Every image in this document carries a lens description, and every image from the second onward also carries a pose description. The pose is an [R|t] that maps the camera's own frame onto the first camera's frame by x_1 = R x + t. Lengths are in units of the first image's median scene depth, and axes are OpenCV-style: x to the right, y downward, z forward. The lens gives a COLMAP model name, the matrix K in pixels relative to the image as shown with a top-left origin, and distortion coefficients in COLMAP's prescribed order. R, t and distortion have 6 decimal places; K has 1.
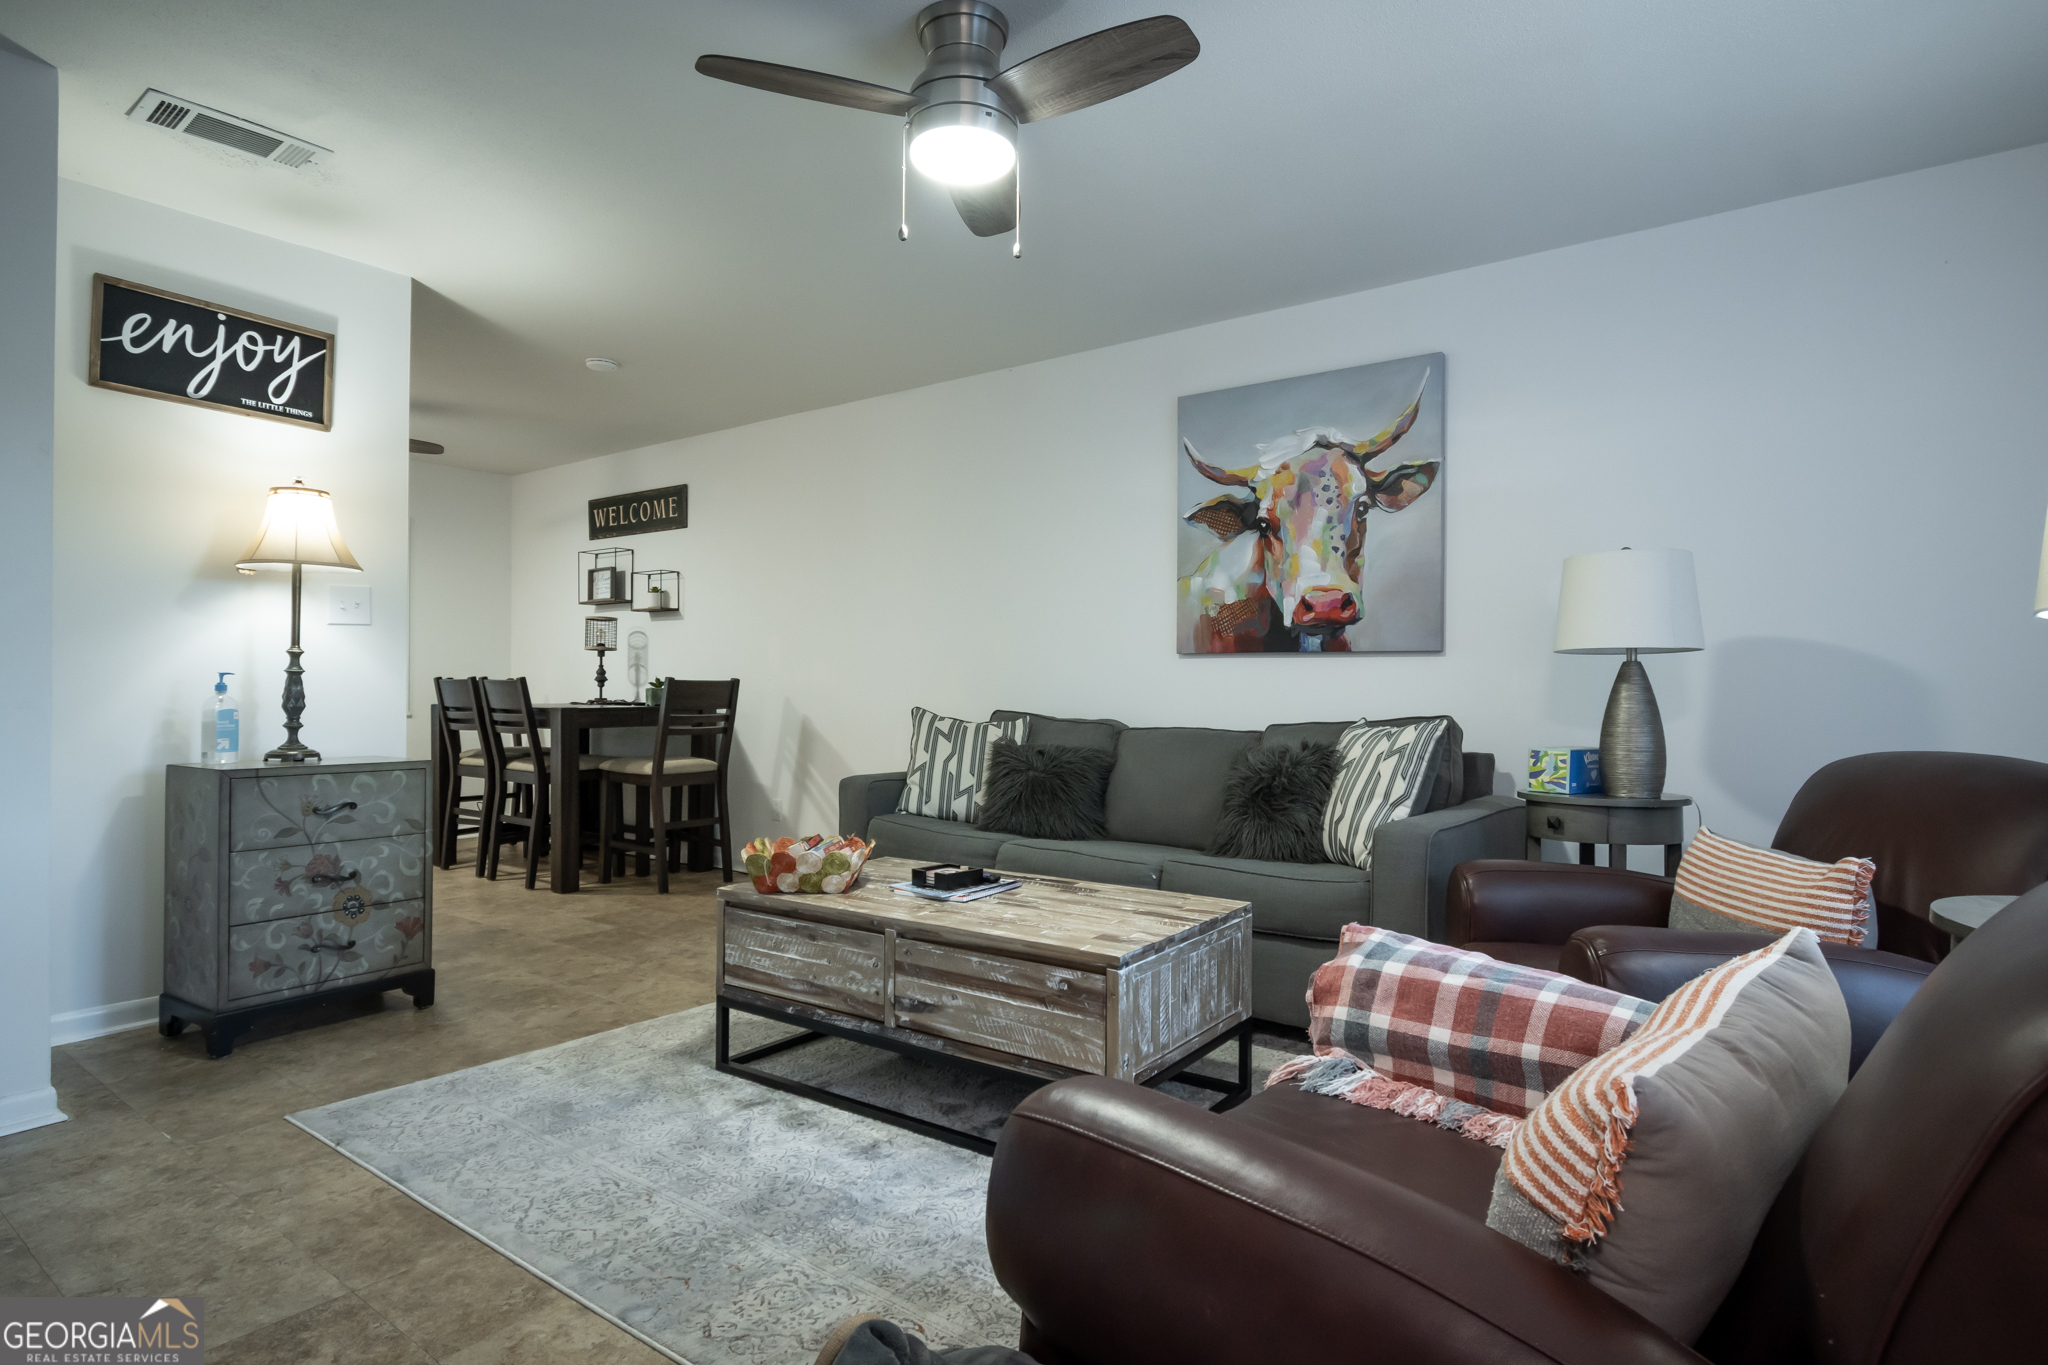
lens RADIAL K [[1072.6, 0, 1035.8], [0, 1072.6, 677.2], [0, 0, 1]] dist [-0.000940, -0.001767]
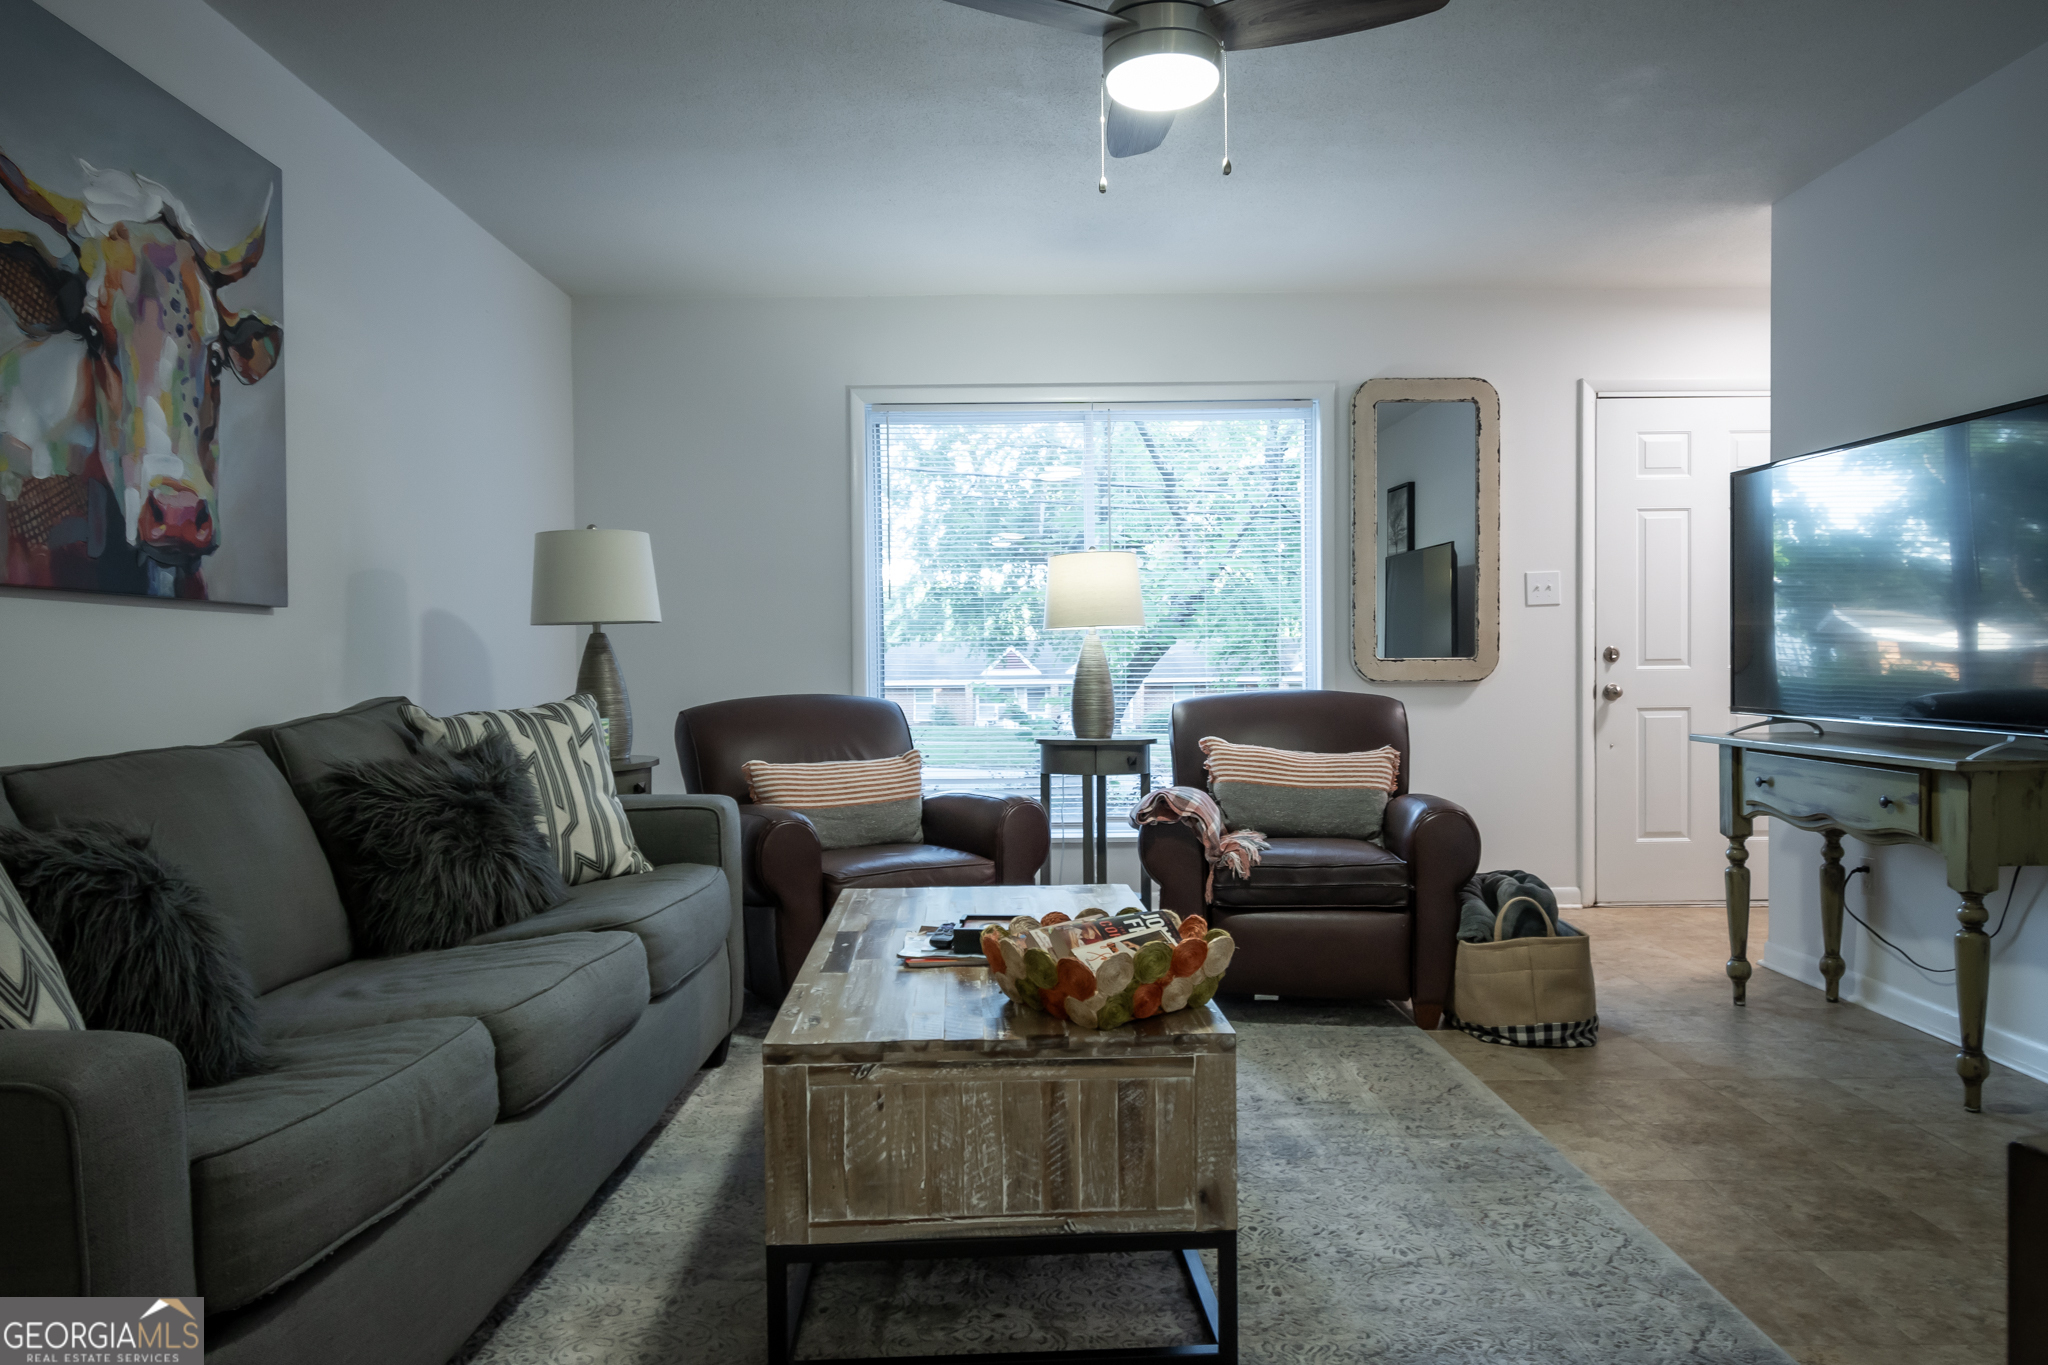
lens RADIAL K [[1304.7, 0, 1008.5], [0, 1304.7, 688.5], [0, 0, 1]] dist [0.000210, 0.001183]
pose [[-0.588240, -0.018055, 0.808485, -0.538201], [0.000868, 0.999736, 0.022957, 0.008262], [-0.808686, 0.014206, -0.588069, 1.051707]]
